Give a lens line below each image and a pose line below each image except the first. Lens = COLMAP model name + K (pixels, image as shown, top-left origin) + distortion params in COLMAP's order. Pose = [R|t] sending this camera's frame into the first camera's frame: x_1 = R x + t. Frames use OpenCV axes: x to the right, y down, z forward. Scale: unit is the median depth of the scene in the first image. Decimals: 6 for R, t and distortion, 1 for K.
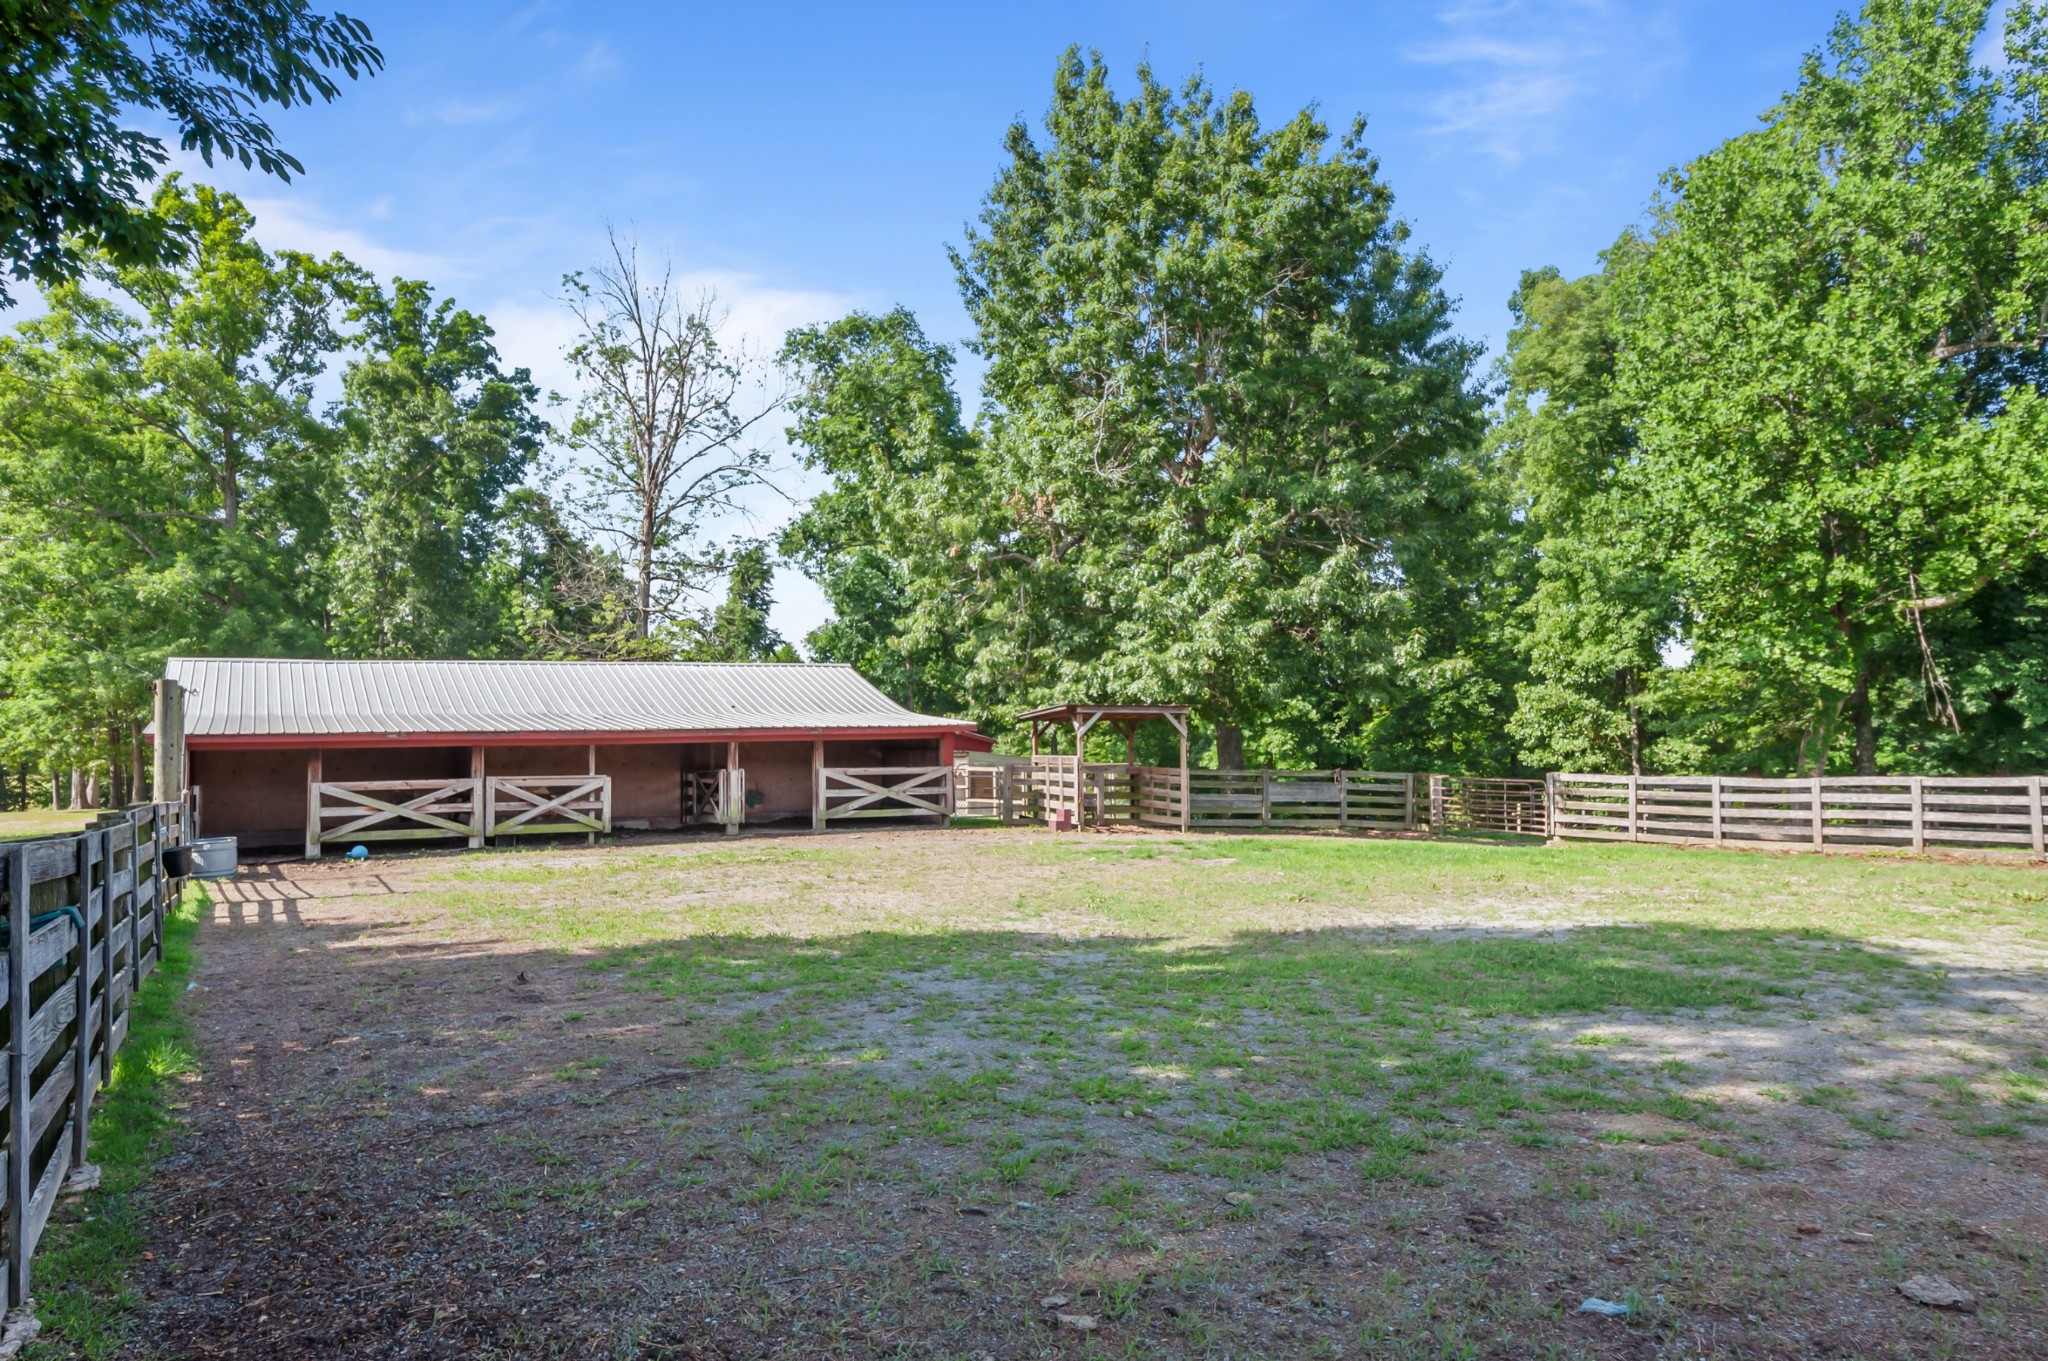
lens RADIAL K [[1421.3, 0, 1024.0], [0, 1421.3, 680.5], [0, 0, 1]] dist [0.000167, -0.000549]
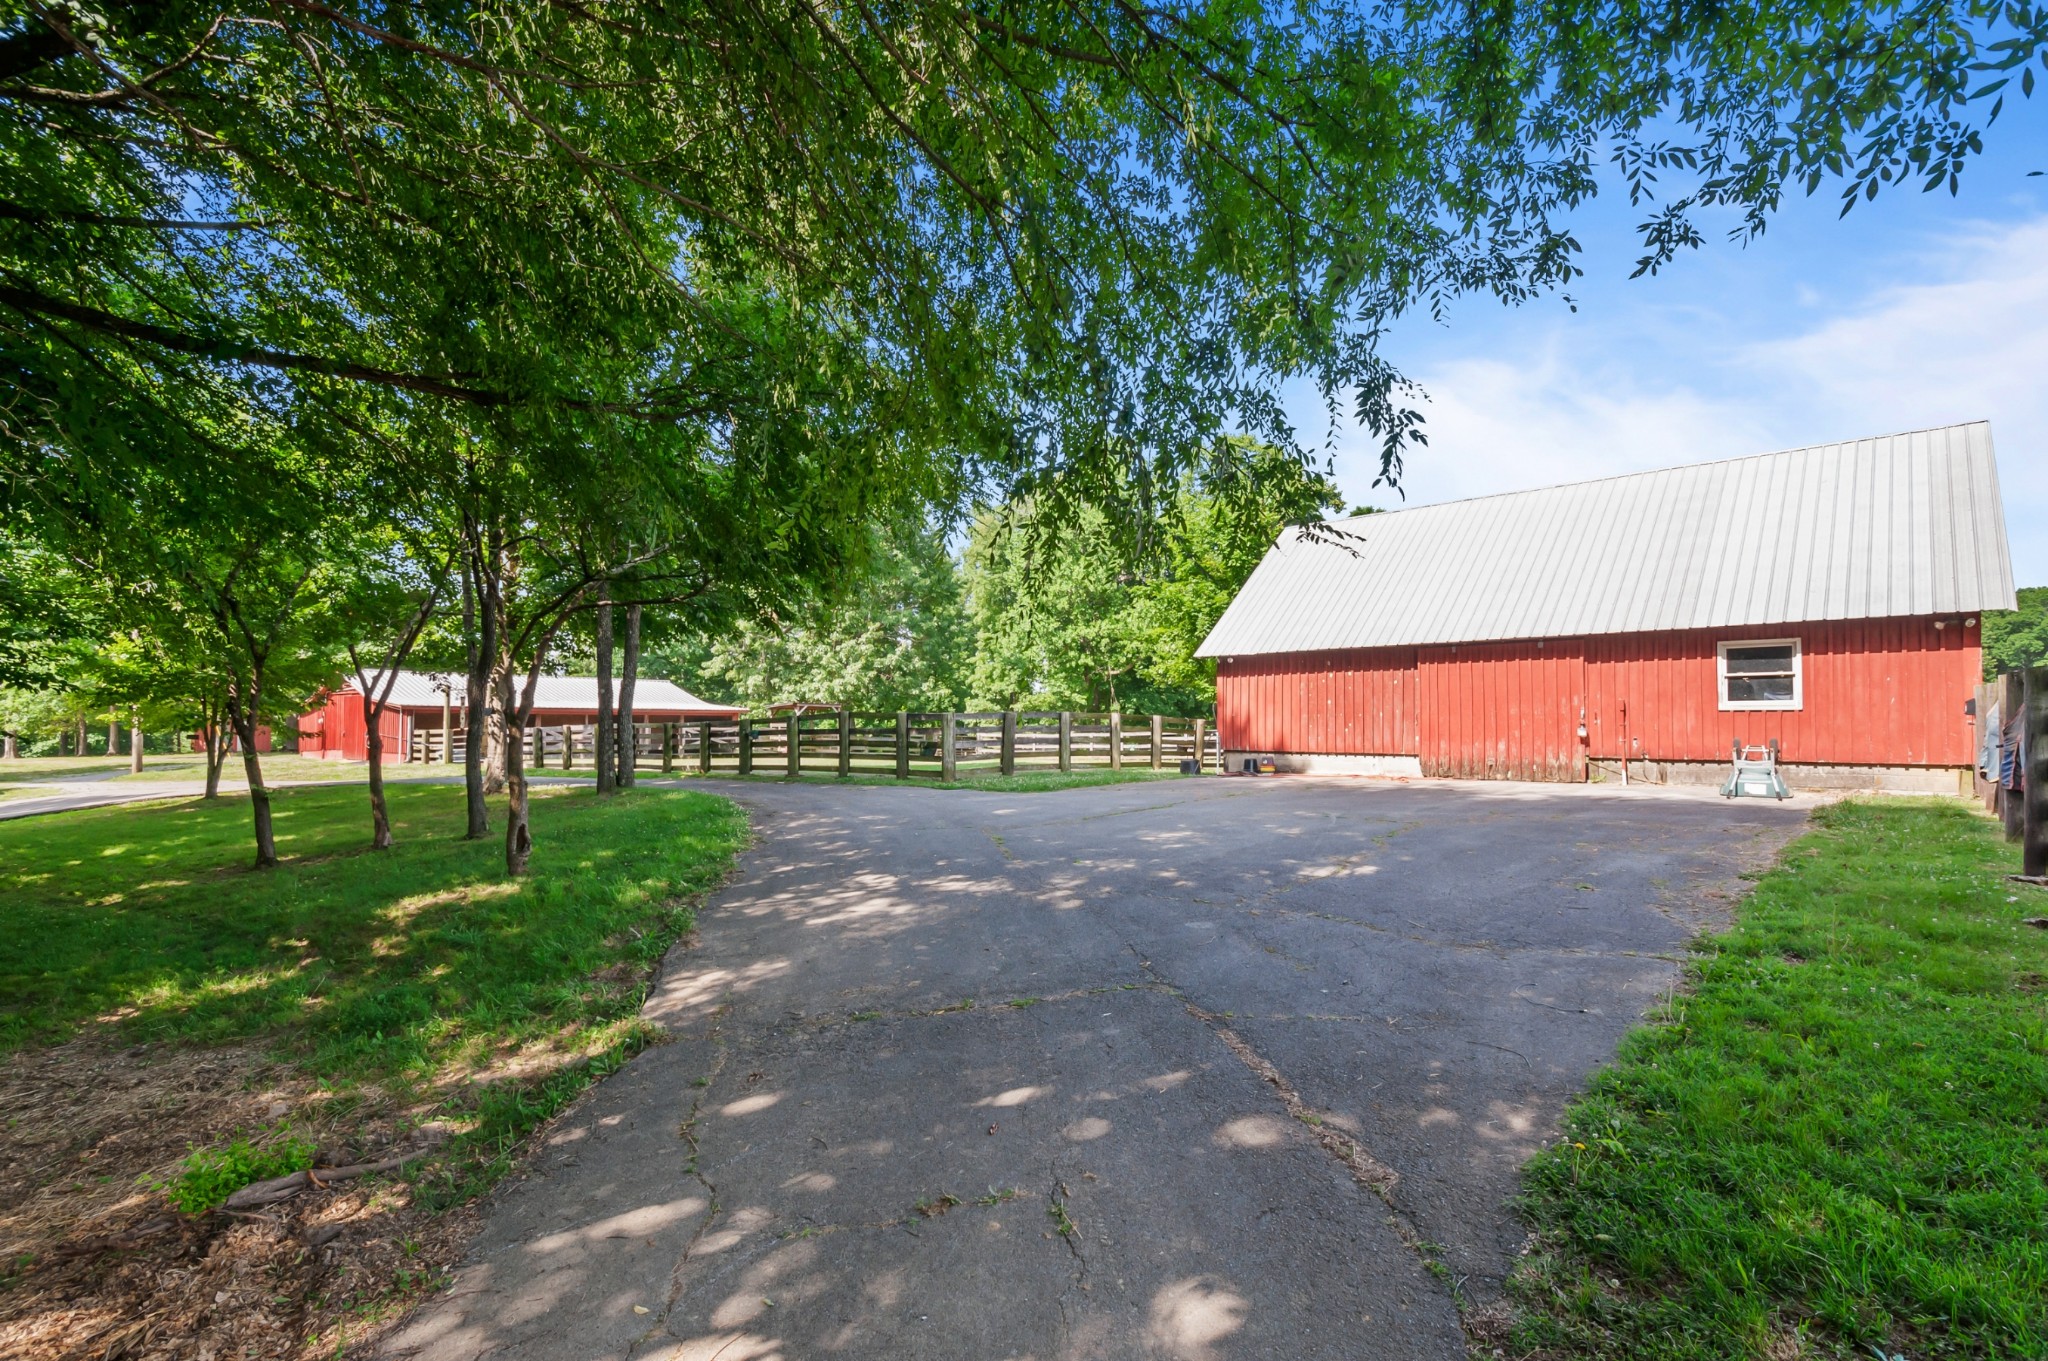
lens RADIAL K [[1570.6, 0, 1024.0], [0, 1570.6, 680.5], [0, 0, 1]] dist [-0.027687, 0.002380]
pose [[0.929254, 0.030400, 0.368190, -0.588387], [-0.029930, 0.999528, -0.006986, -0.013968], [-0.368228, -0.004528, 0.929725, -1.633666]]
